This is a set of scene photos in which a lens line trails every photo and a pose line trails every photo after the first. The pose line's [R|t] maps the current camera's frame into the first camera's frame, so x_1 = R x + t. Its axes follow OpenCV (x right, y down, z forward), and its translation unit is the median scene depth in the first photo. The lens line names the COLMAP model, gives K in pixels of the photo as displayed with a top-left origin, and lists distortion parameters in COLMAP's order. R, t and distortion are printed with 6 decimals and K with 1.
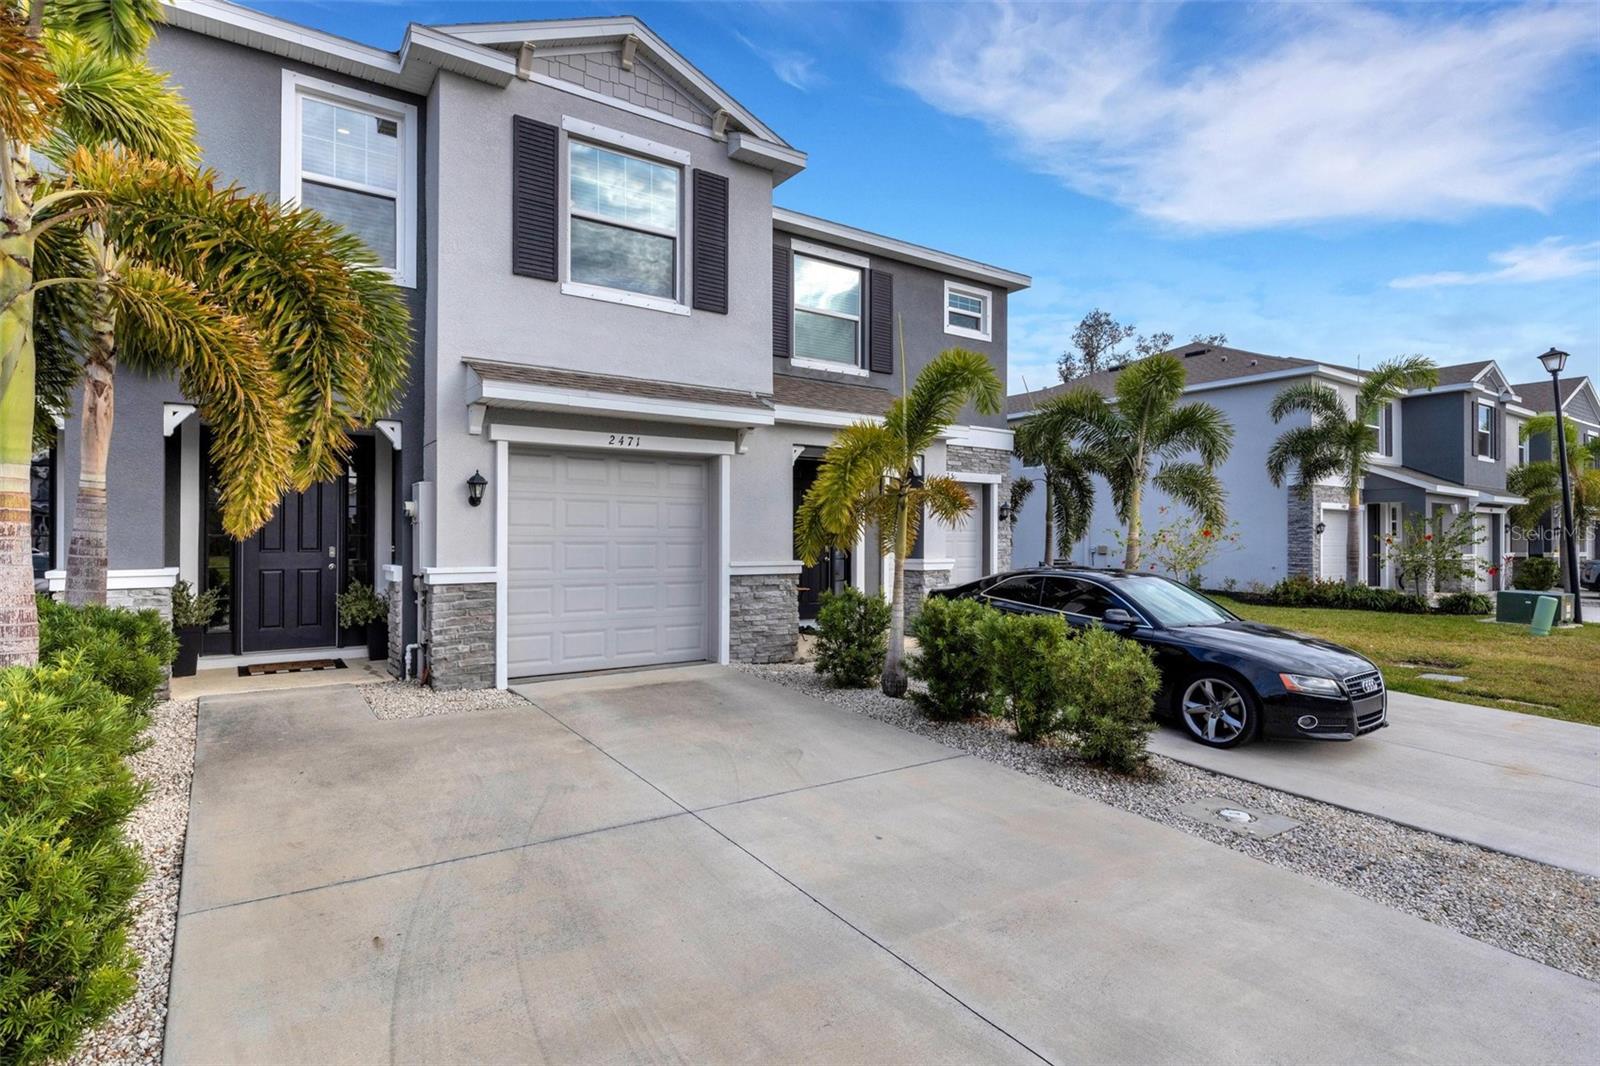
lens RADIAL K [[823.1, 0, 800.5], [0, 823.1, 533.9], [0, 0, 1]] dist [0.003707, 0.000139]
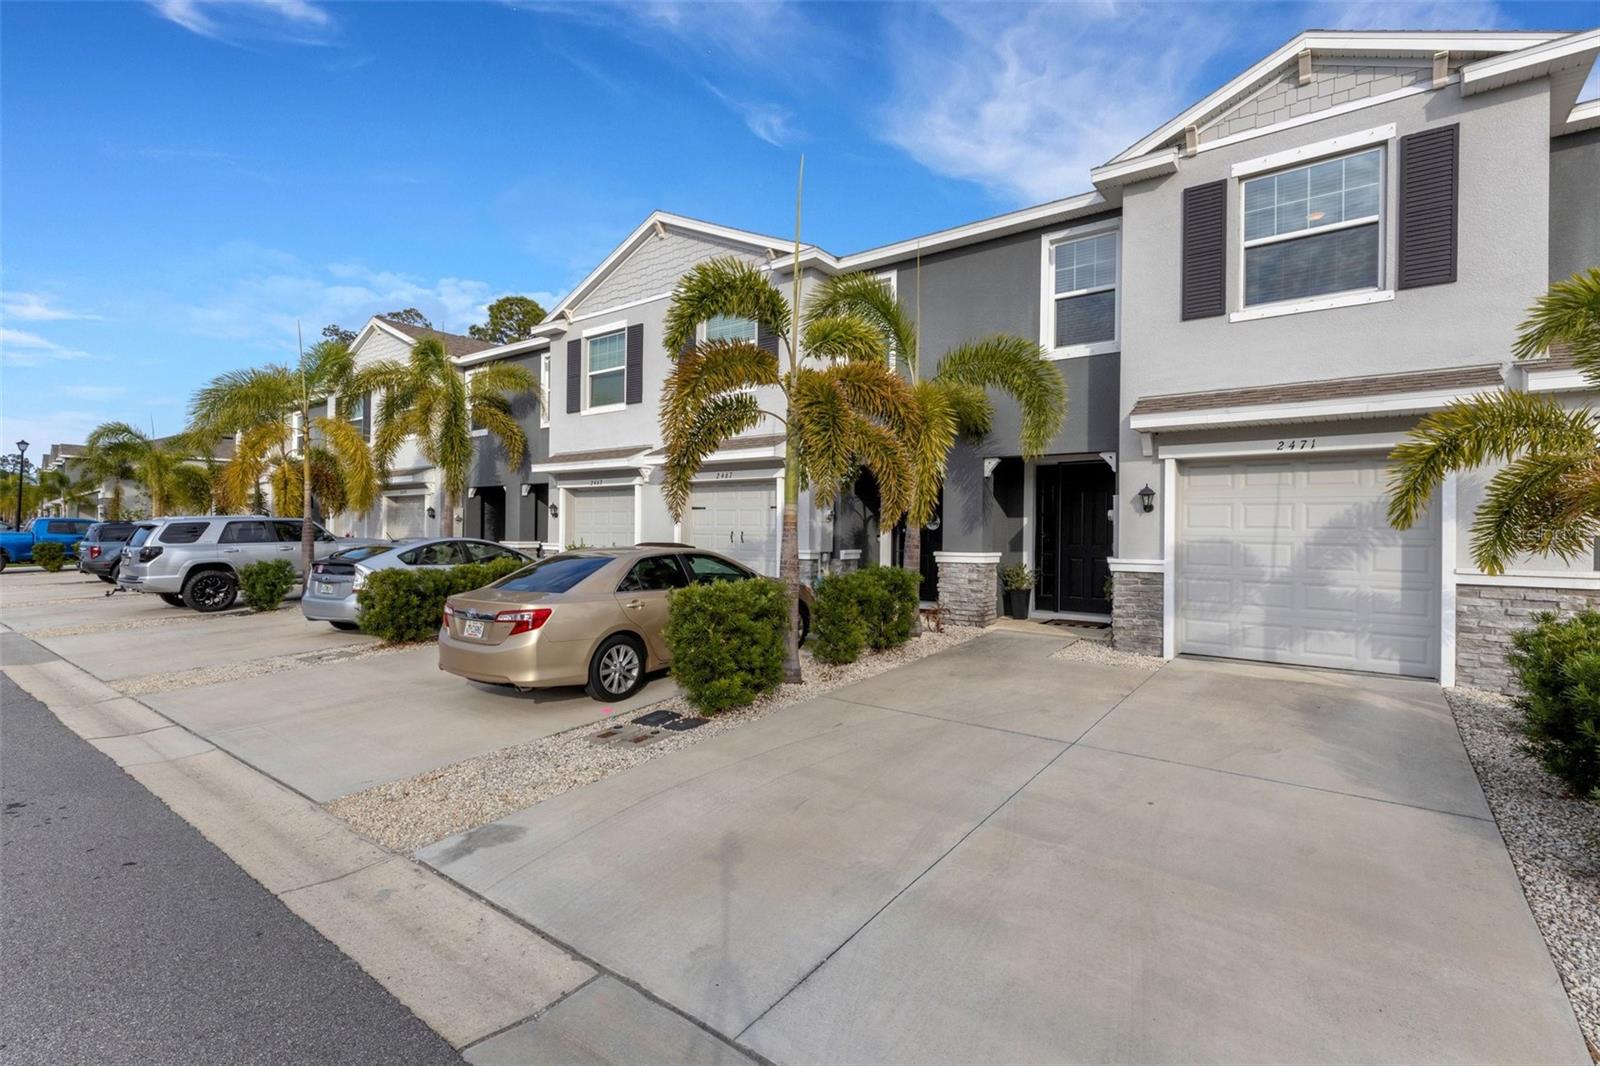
lens RADIAL K [[715.9, 0, 799.9], [0, 715.9, 533.8], [0, 0, 1]] dist [0.002823, 0.000627]
pose [[0.314184, 0.002256, -0.949359, 0.490023], [-0.007221, 0.999974, -0.000014, 0.003629], [0.949335, 0.006860, 0.314192, 0.134895]]
